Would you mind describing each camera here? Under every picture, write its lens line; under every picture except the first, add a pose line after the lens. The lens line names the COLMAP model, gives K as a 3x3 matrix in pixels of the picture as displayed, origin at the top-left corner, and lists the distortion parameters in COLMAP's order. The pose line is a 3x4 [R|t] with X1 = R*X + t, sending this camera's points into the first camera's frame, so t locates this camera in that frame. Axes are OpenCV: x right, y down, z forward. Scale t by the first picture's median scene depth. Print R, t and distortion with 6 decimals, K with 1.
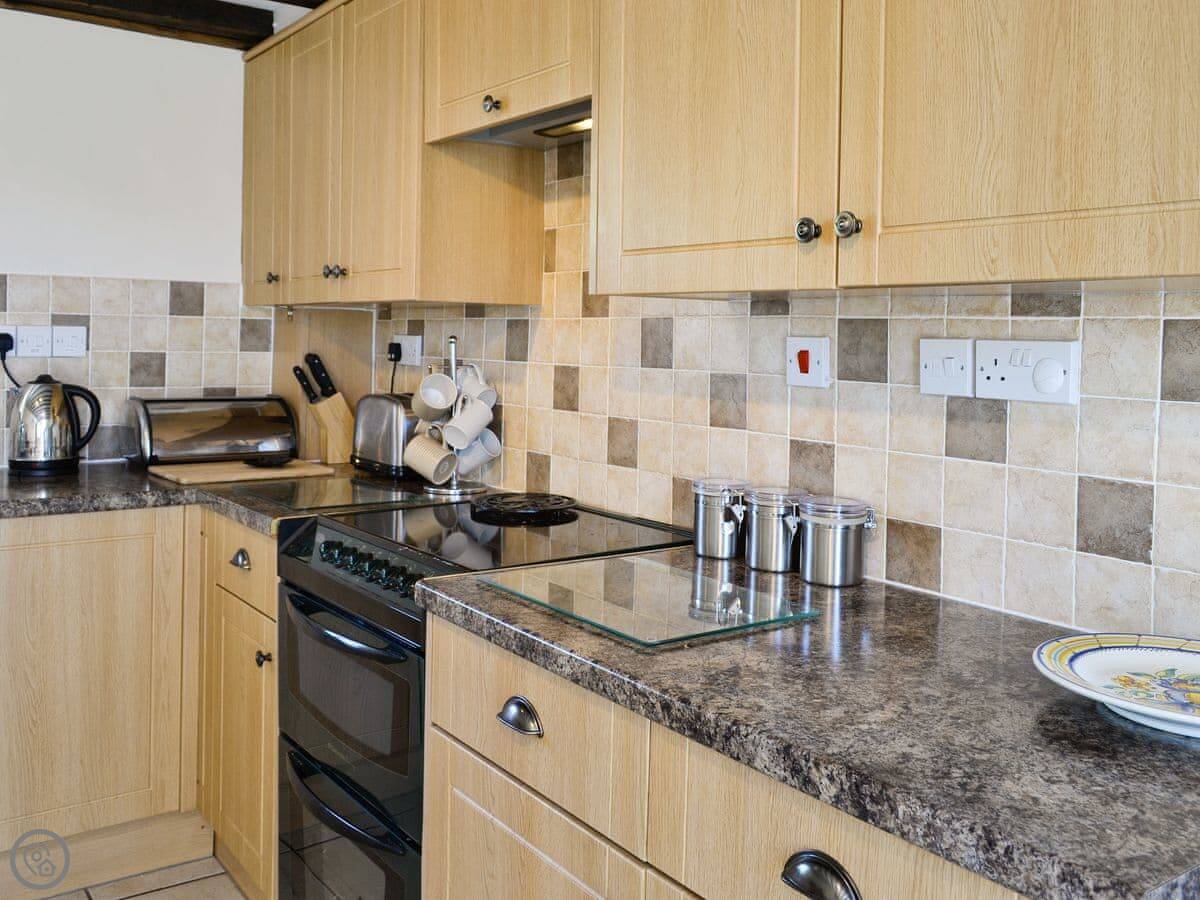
lens RADIAL K [[1069.6, 0, 598.9], [0, 1069.6, 429.9], [0, 0, 1]] dist [-0.059478, 0.003037]
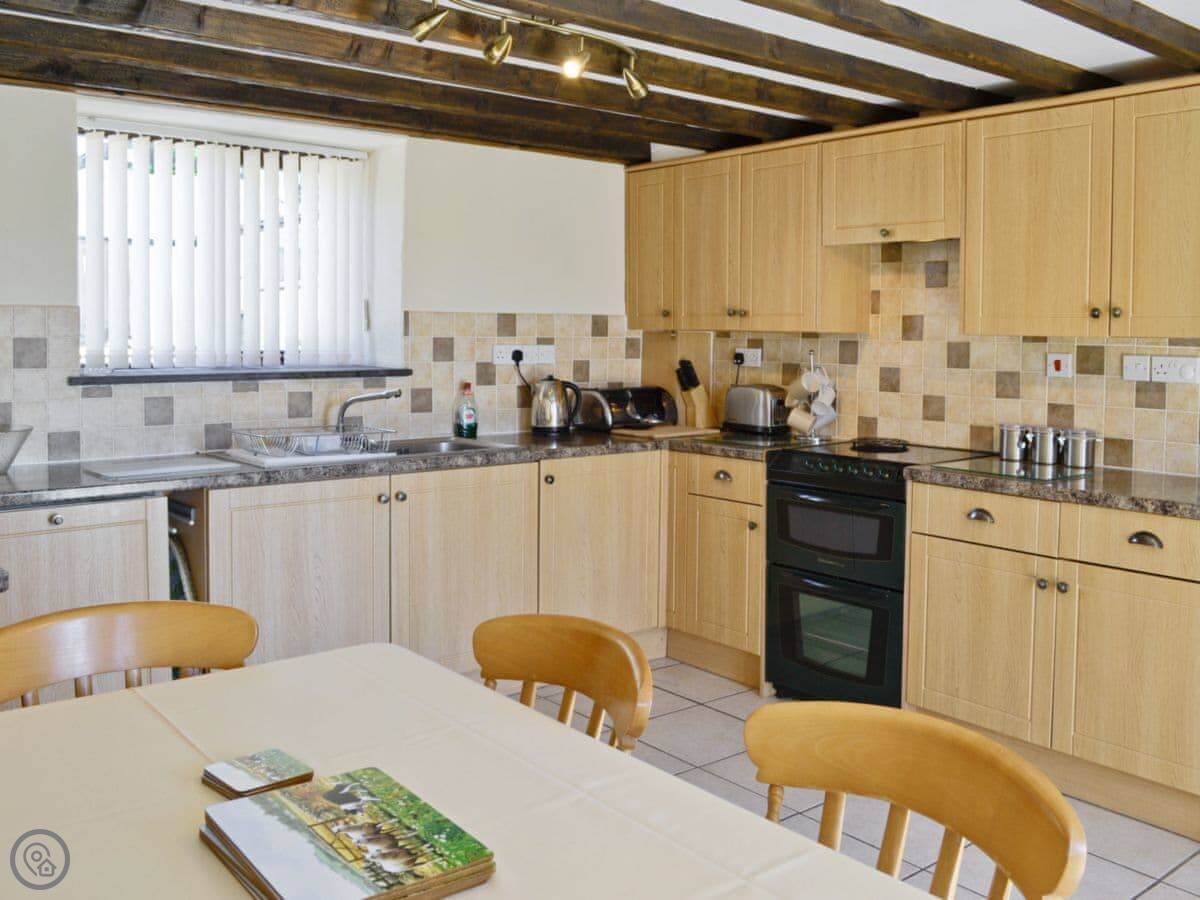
lens RADIAL K [[1103.8, 0, 580.3], [0, 1103.8, 454.0], [0, 0, 1]] dist [-0.068092, -0.008472]
pose [[0.999085, -0.016181, 0.039595, -0.703581], [0.015135, 0.999532, 0.026577, 0.032944], [-0.040007, -0.025954, 0.998862, -0.933489]]
